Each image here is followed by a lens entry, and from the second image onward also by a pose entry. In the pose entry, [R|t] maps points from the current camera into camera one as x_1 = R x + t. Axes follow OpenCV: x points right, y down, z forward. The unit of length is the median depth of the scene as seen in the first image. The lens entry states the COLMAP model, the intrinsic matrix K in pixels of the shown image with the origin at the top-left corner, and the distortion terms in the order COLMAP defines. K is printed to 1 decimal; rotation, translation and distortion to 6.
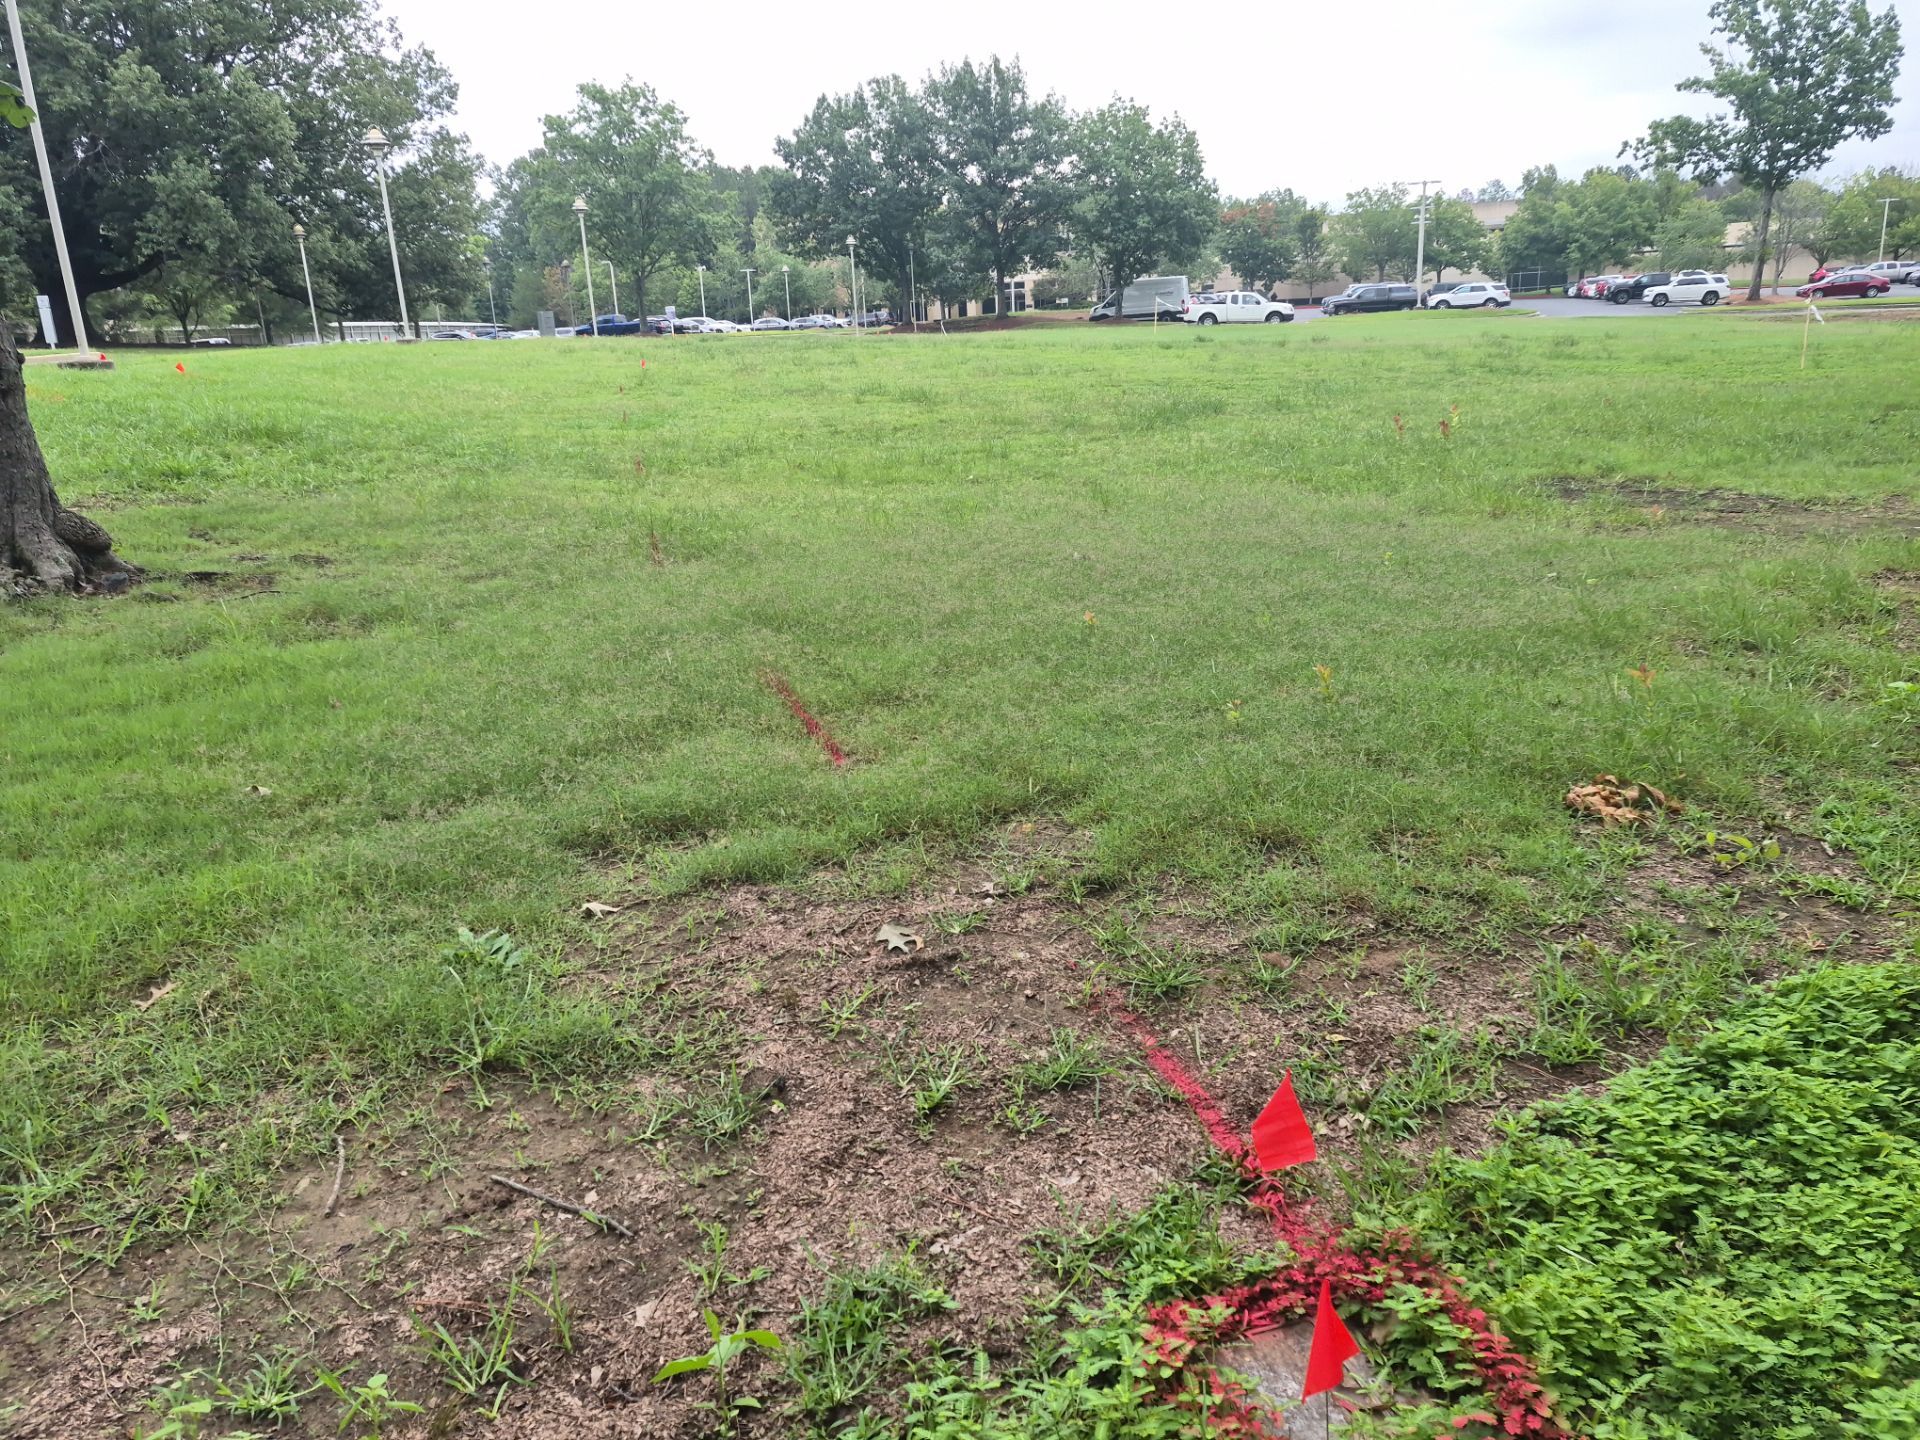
lens RADIAL K [[1335.5, 0, 950.2], [0, 1335.5, 716.3], [0, 0, 1]] dist [0.103002, -0.106518]
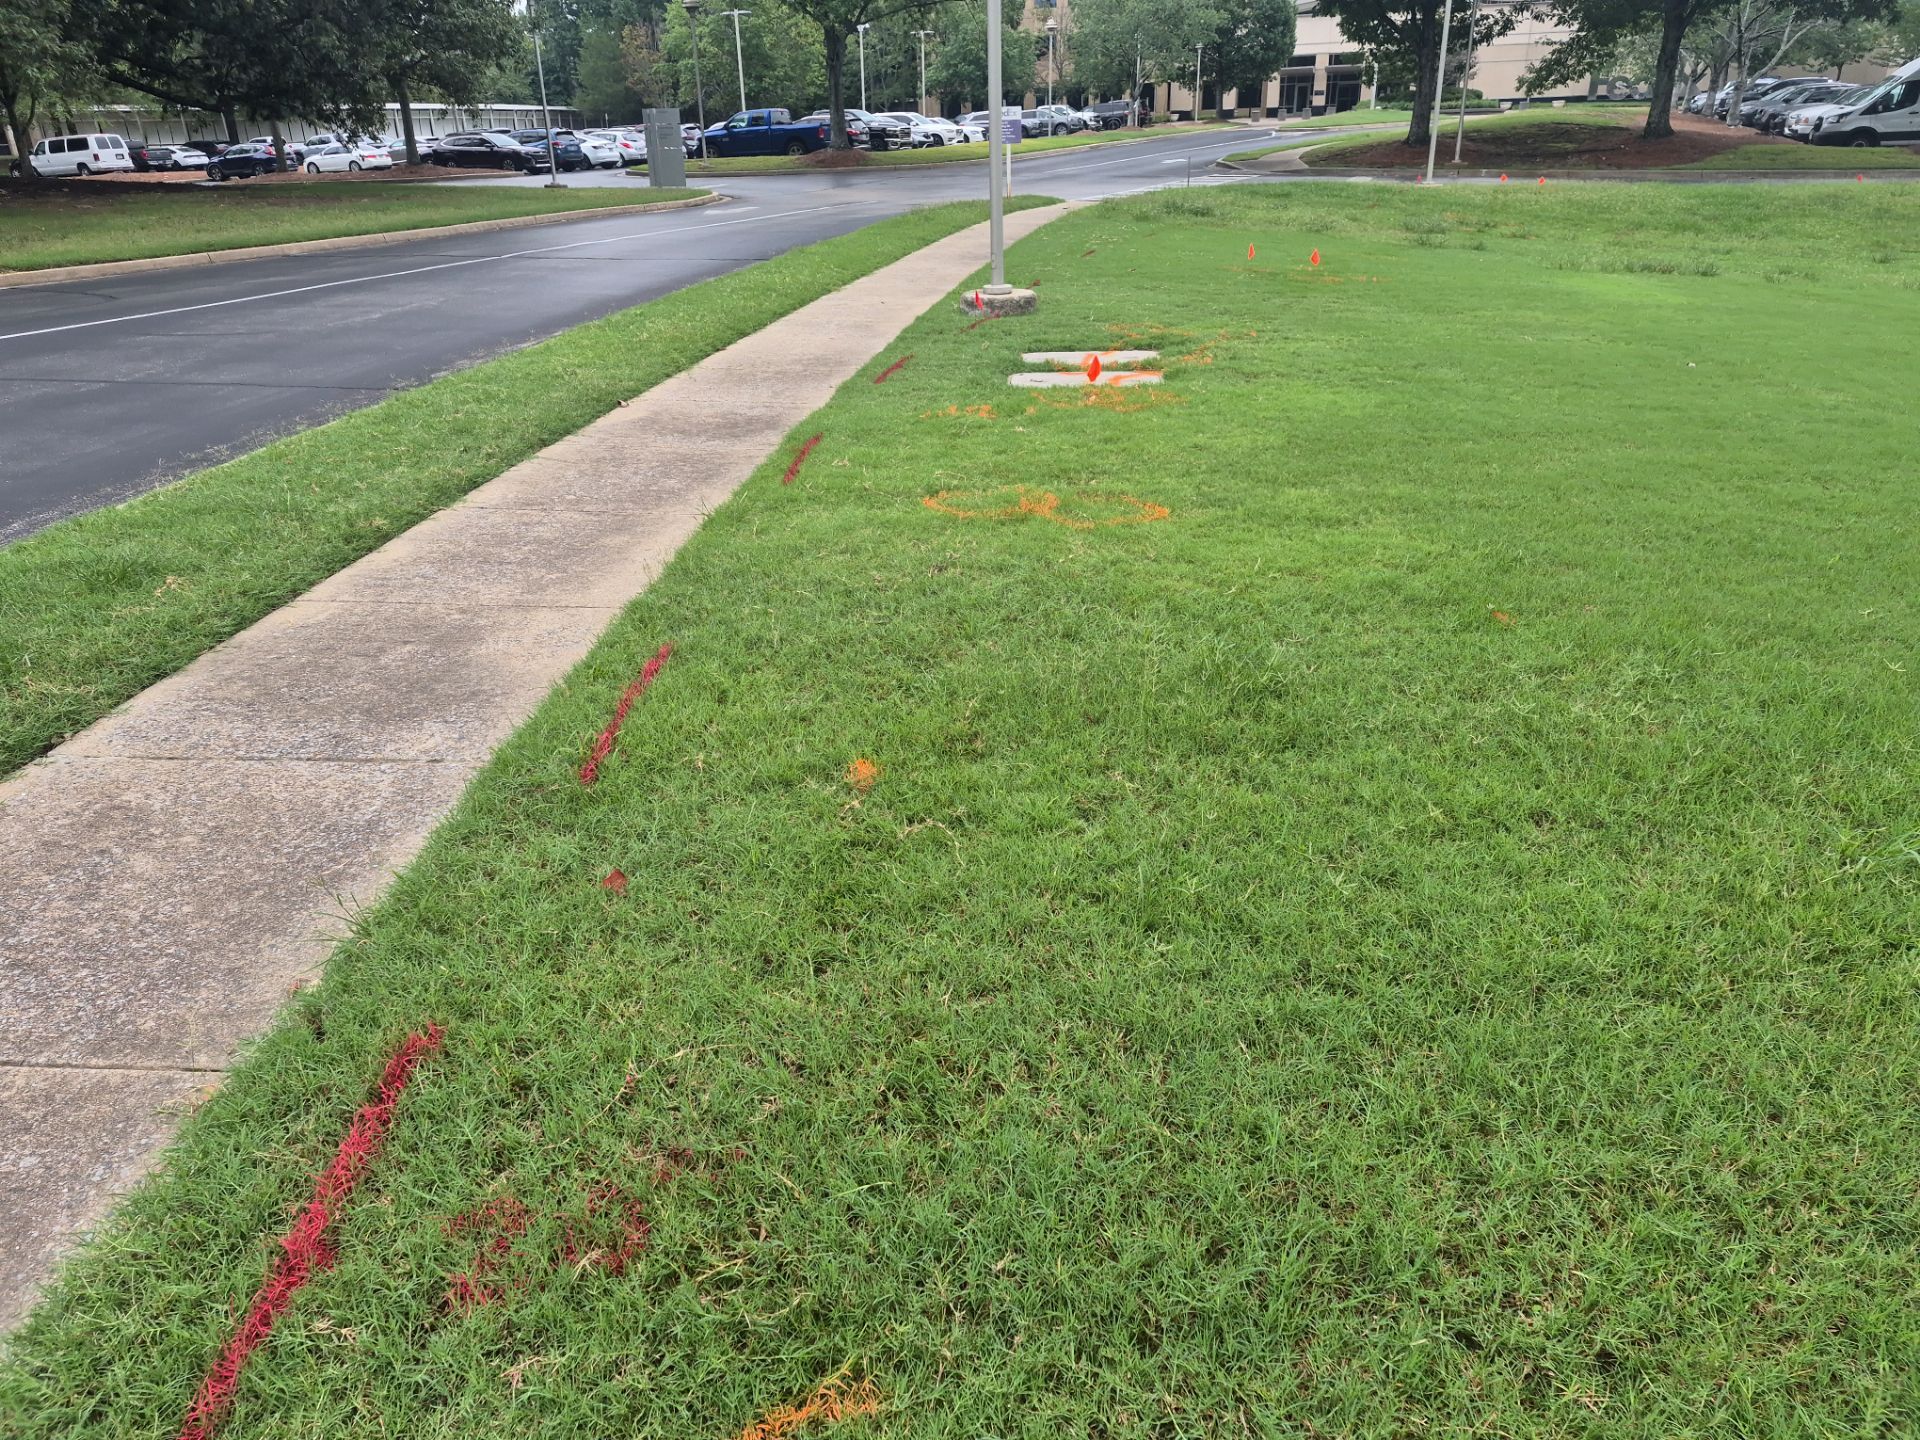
lens RADIAL K [[1300.2, 0, 969.6], [0, 1300.2, 691.2], [0, 0, 1]] dist [0.054857, -0.043393]
pose [[0.999140, 0.032569, -0.025663, -0.170105], [-0.028744, 0.990091, 0.137451, -0.162264], [0.029885, -0.136595, 0.990176, 0.520735]]
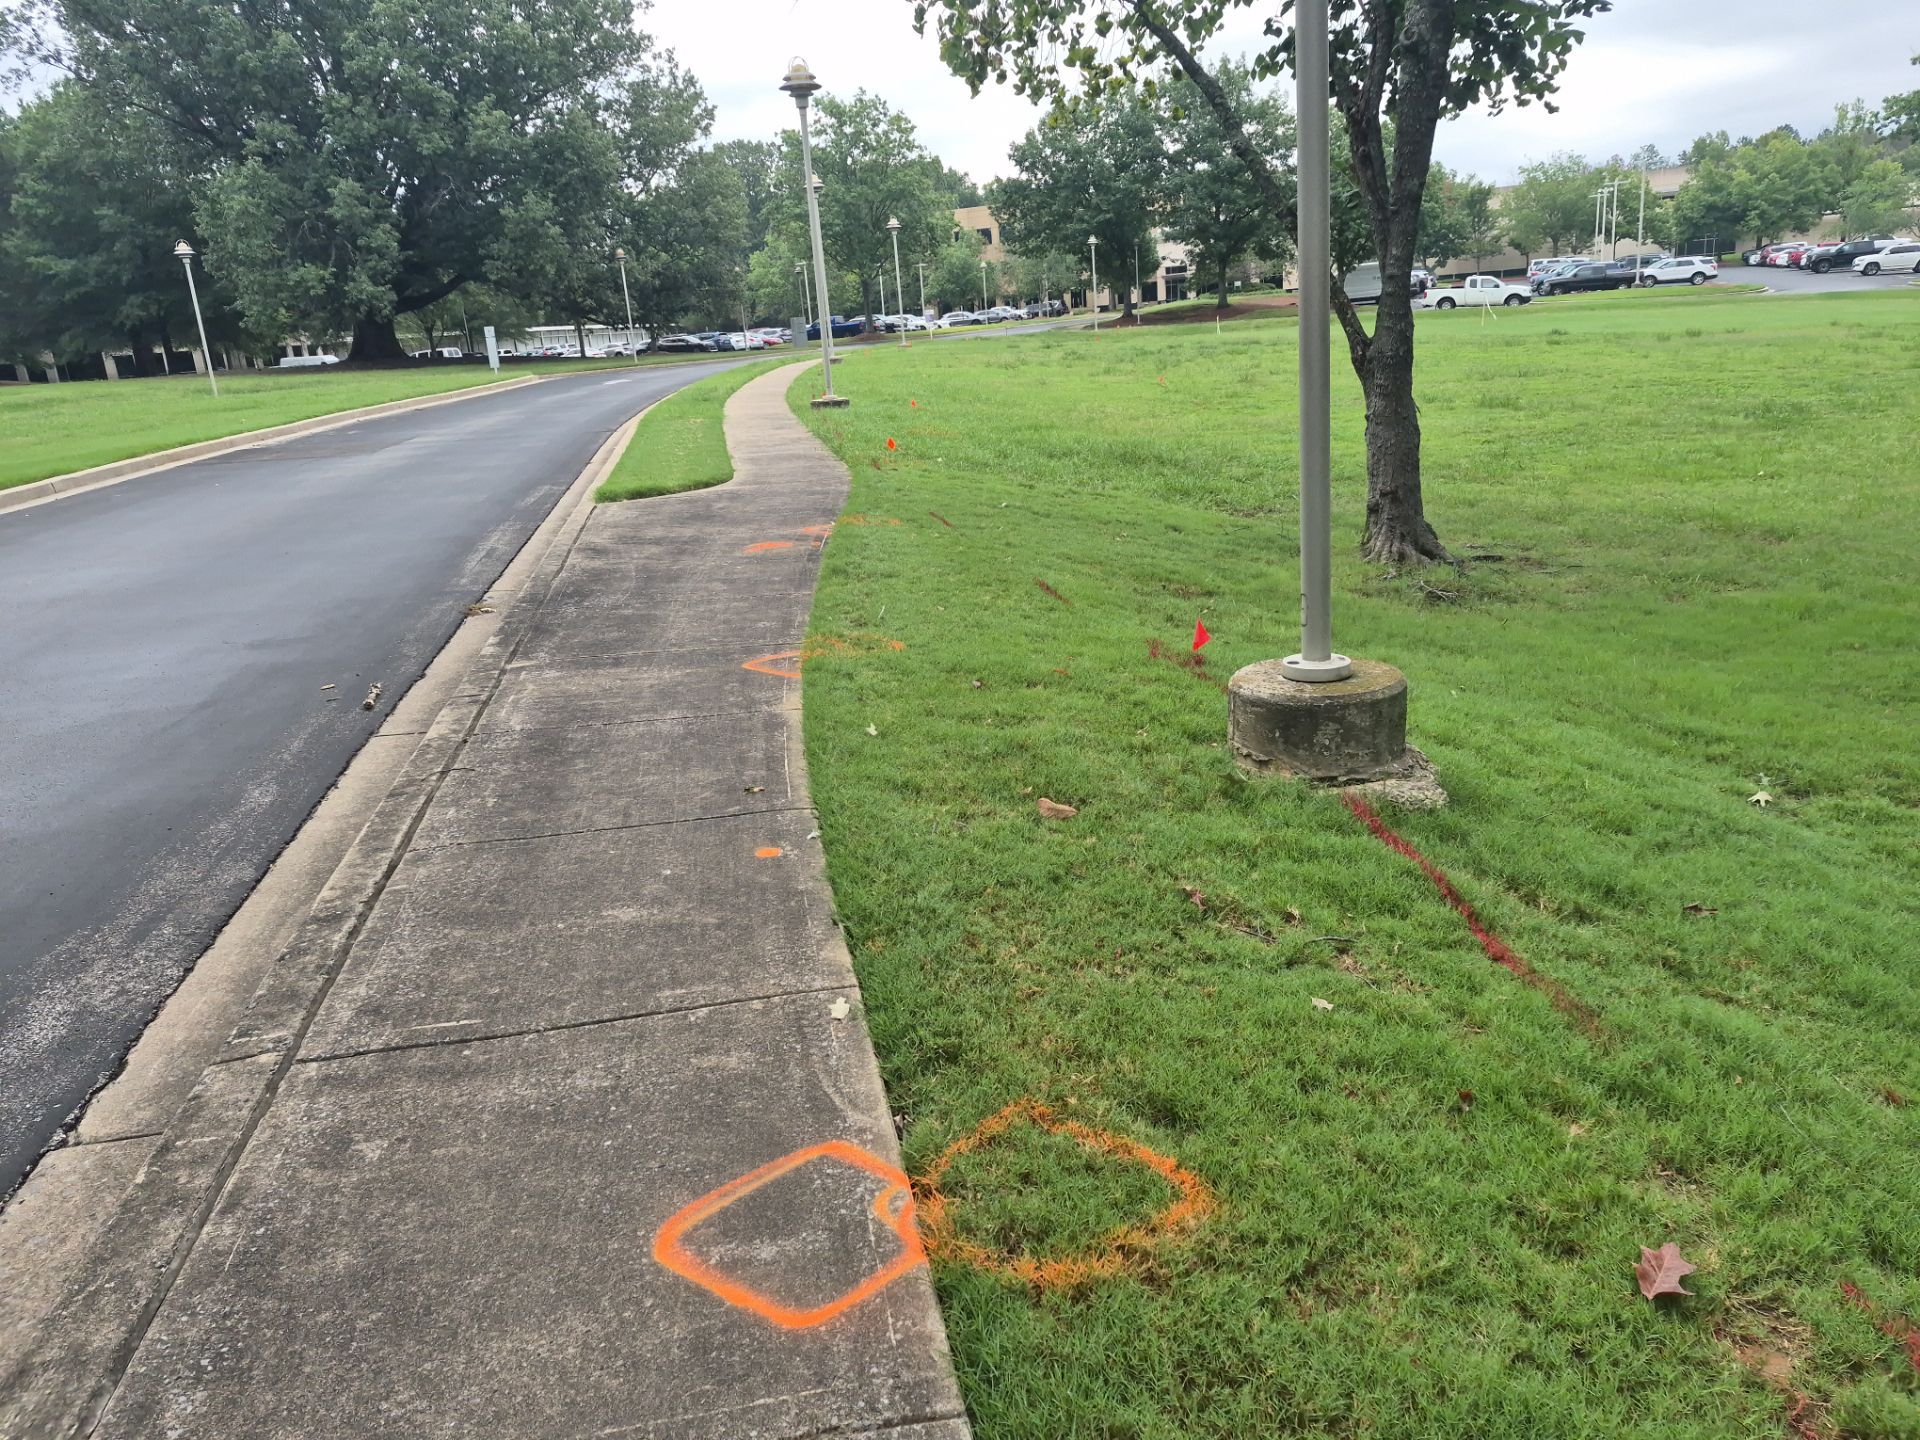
lens RADIAL K [[1341.6, 0, 972.1], [0, 1341.6, 716.8], [0, 0, 1]] dist [0.068980, -0.051339]
pose [[0.998314, -0.012447, -0.056688, -0.097787], [0.013132, 0.999845, 0.011725, 0.005529], [0.056534, -0.012450, 0.998323, -0.055742]]
